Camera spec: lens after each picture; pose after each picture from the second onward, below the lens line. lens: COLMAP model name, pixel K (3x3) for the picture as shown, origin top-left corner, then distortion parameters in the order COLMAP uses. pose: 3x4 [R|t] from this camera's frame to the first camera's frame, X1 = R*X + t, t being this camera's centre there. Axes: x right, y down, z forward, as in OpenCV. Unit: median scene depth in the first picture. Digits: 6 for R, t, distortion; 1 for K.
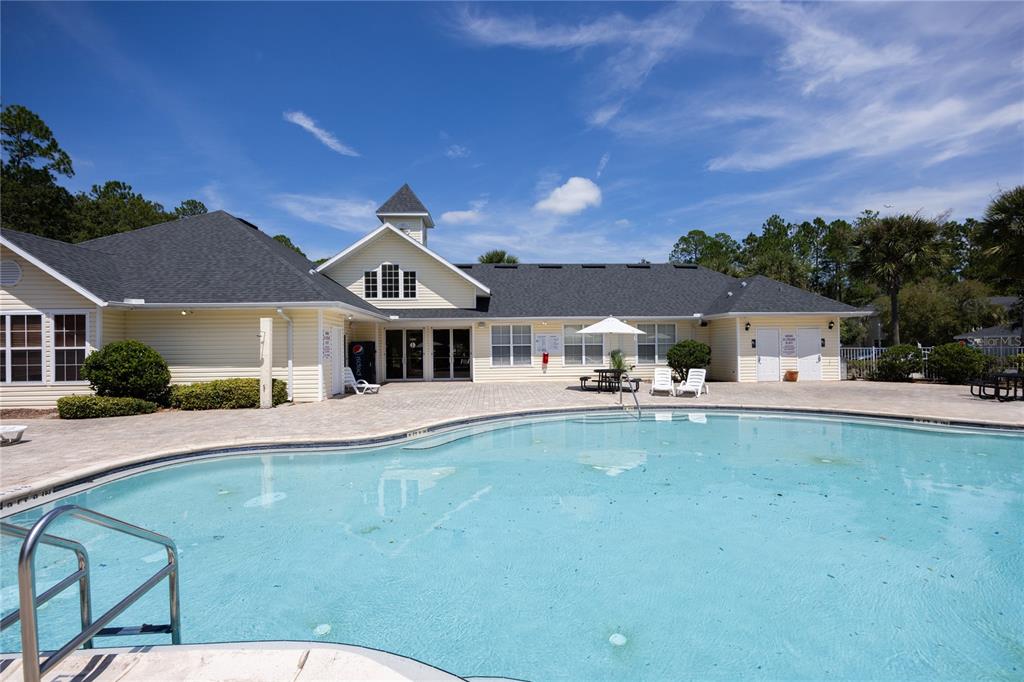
lens RADIAL K [[488.0, 0, 512.0], [0, 488.0, 341.0], [0, 0, 1]] dist [-0.004279, -0.001054]
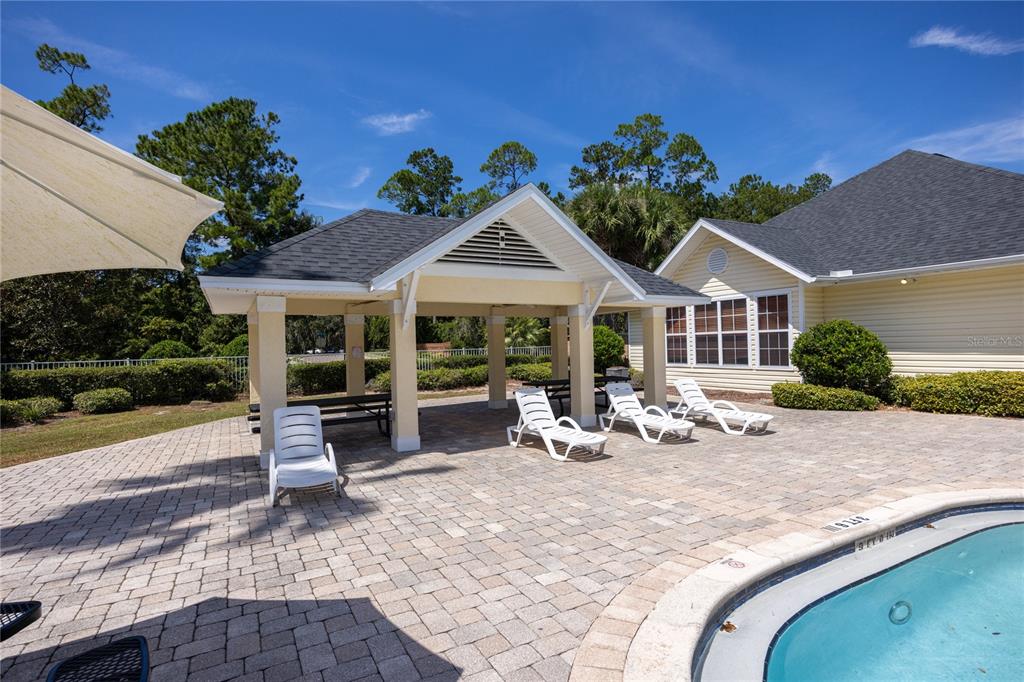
lens RADIAL K [[500.3, 0, 497.3], [0, 500.3, 342.7], [0, 0, 1]] dist [-0.009679, -0.000342]
pose [[0.426748, -0.000855, -0.904370, -0.240741], [0.035267, 0.999255, 0.015697, 0.002951], [0.903683, -0.038593, 0.426460, 0.091781]]
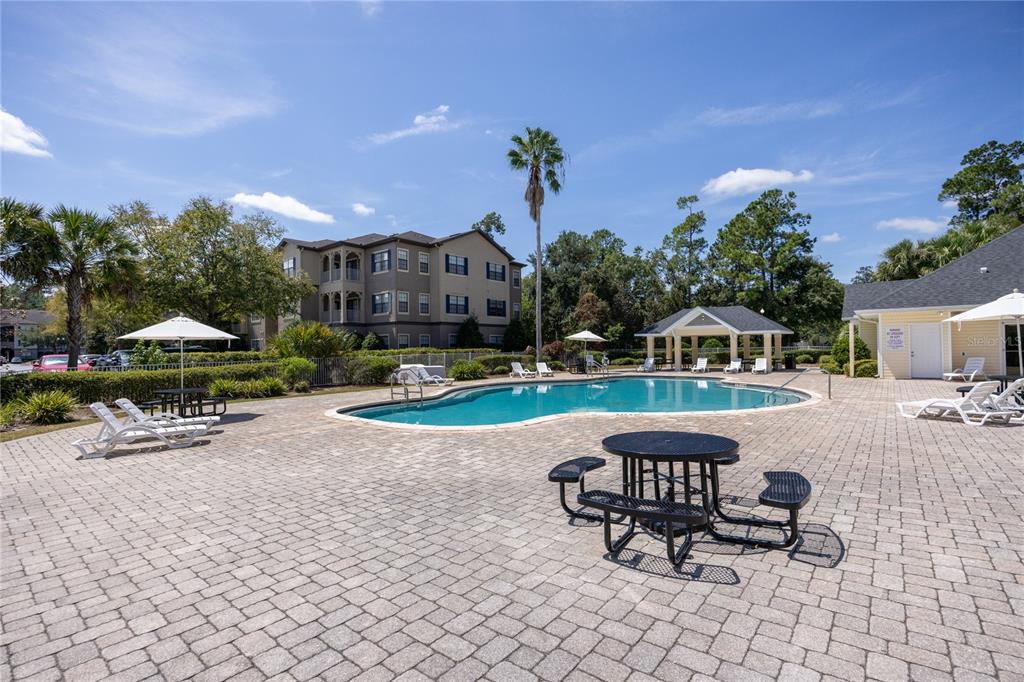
lens RADIAL K [[488.0, 0, 512.0], [0, 488.0, 341.0], [0, 0, 1]] dist [-0.004279, -0.001054]
pose [[-0.682517, 0.011457, -0.730780, 1.401580], [0.037535, 0.999107, -0.019393, 0.001120], [0.729905, -0.040666, -0.682338, 1.225685]]
